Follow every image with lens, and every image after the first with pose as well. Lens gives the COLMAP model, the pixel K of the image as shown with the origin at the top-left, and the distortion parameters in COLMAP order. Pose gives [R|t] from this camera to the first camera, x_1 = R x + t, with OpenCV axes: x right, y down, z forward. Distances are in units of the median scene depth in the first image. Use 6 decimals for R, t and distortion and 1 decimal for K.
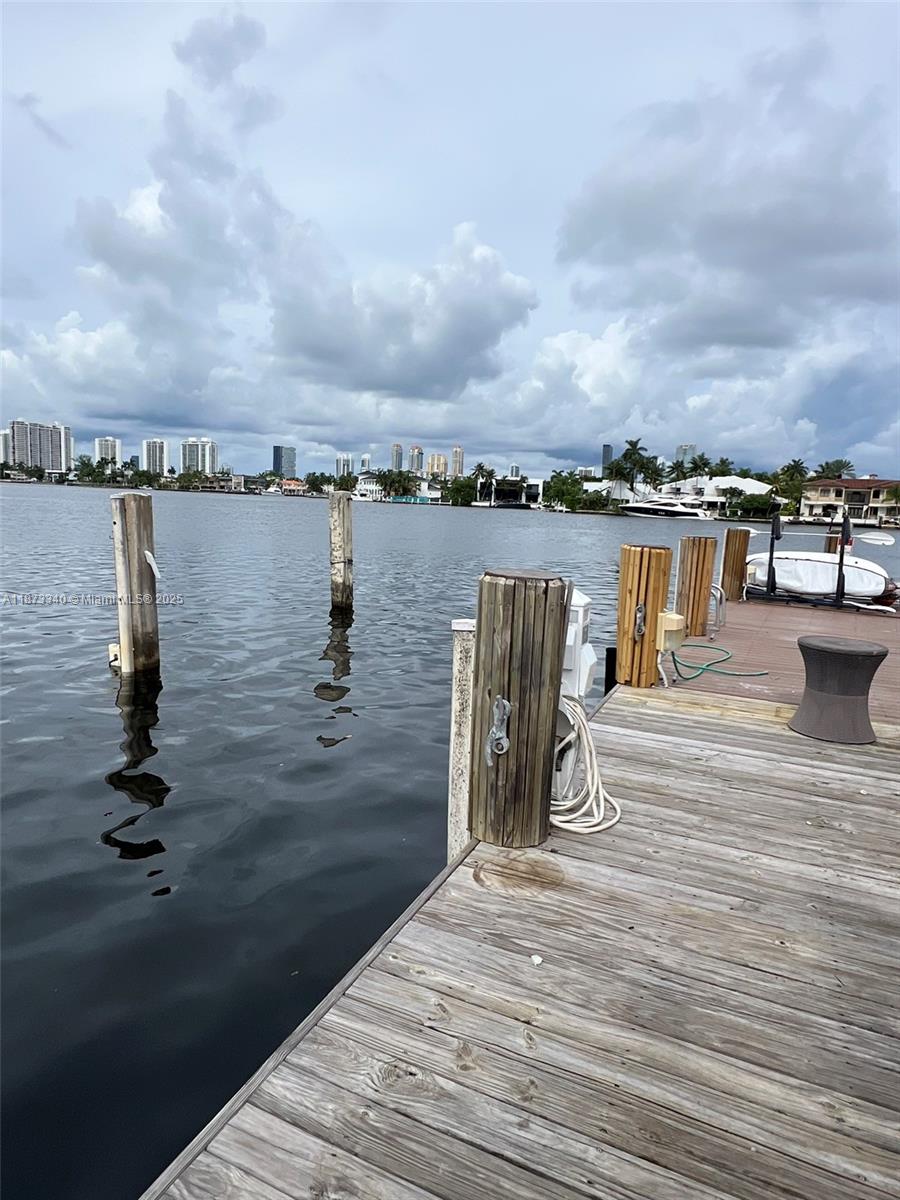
lens RADIAL K [[749.0, 0, 443.1], [0, 749.0, 610.4], [0, 0, 1]] dist [0.003676, 0.000018]
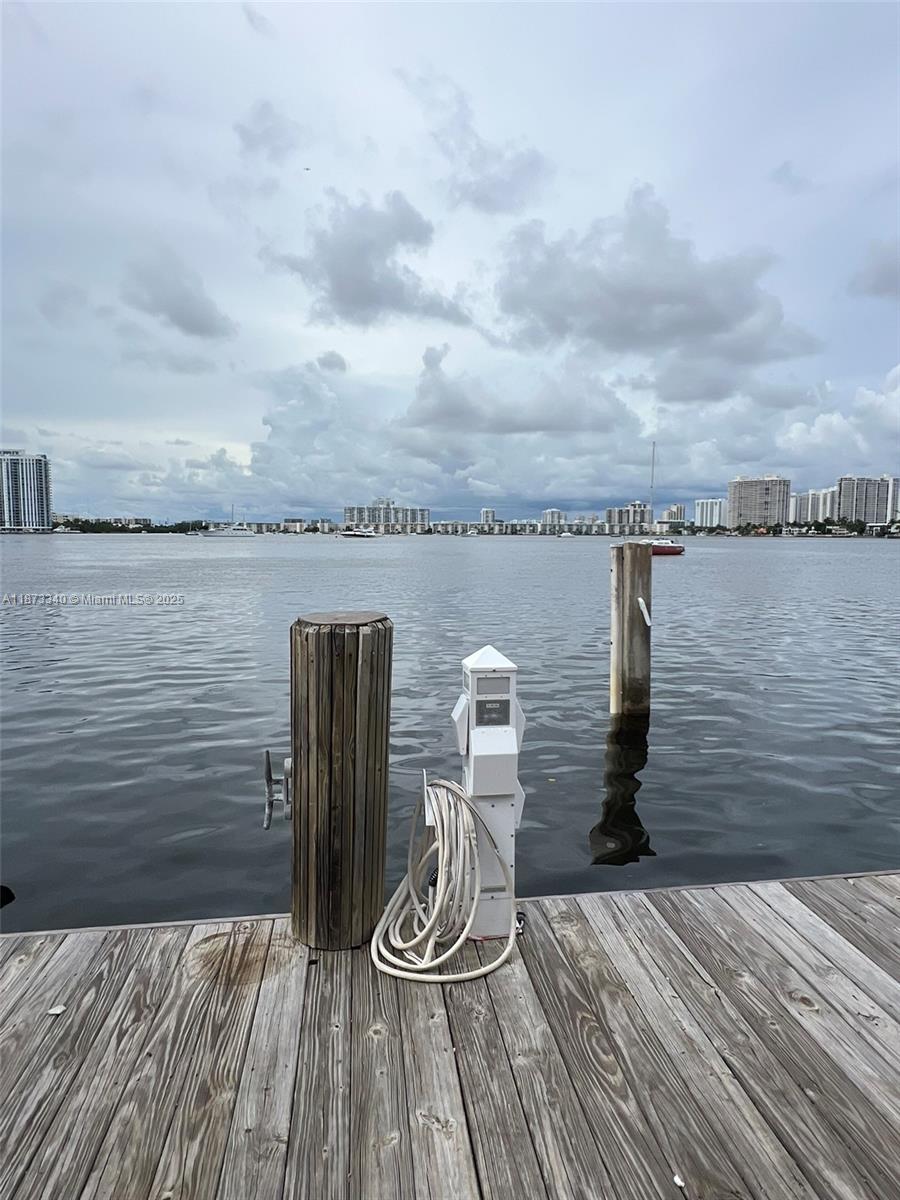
lens RADIAL K [[749.0, 0, 438.8], [0, 749.0, 605.9], [0, 0, 1]] dist [0.003676, 0.000018]
pose [[0.527318, 0.042023, -0.848628, 0.320785], [-0.107725, 0.994023, -0.017714, -0.021425], [0.842812, 0.100759, 0.528693, 0.235403]]
